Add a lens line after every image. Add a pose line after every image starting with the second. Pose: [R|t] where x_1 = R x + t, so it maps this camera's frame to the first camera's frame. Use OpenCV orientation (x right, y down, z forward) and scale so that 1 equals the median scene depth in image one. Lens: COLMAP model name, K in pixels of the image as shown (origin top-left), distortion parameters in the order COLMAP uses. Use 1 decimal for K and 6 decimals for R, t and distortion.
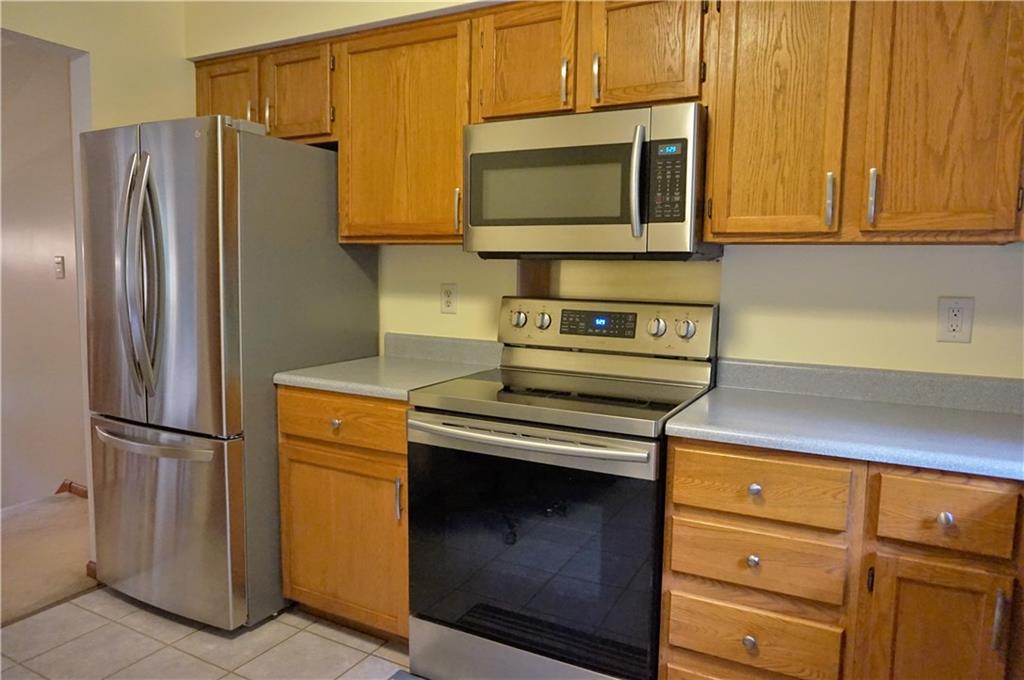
lens RADIAL K [[697.2, 0, 512.0], [0, 697.2, 340.0], [0, 0, 1]] dist [-0.038459, 0.048208]
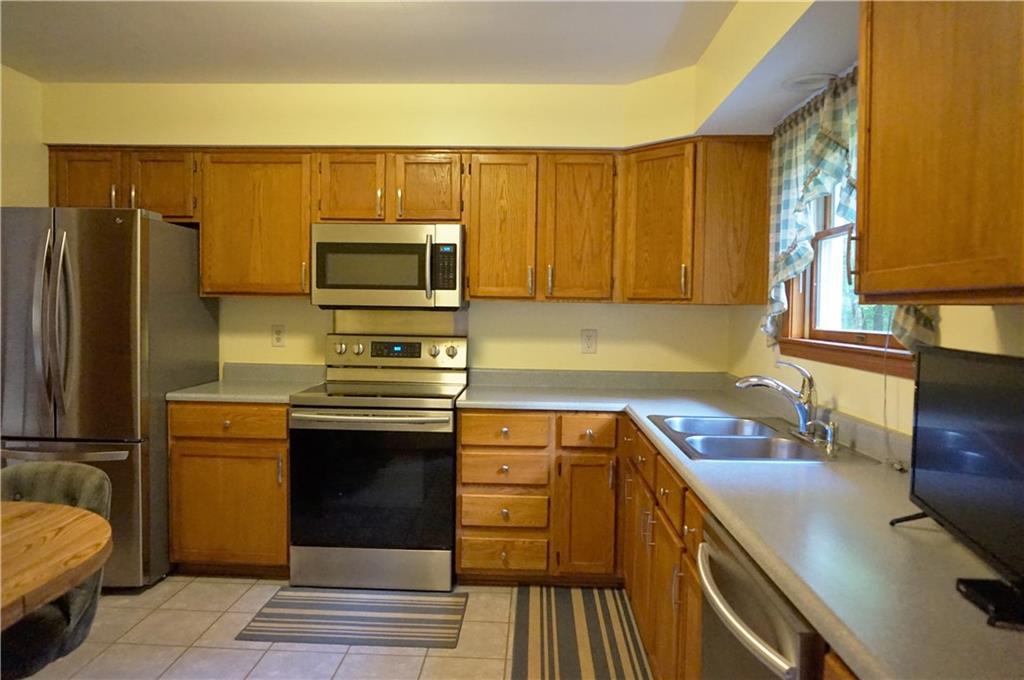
lens RADIAL K [[711.5, 0, 512.0], [0, 711.5, 340.0], [0, 0, 1]] dist [-0.006187, -0.002189]
pose [[0.897553, -0.022097, 0.440352, -0.417805], [0.044175, 0.998225, -0.039949, 0.036237], [-0.438687, 0.055309, 0.896936, -0.671660]]
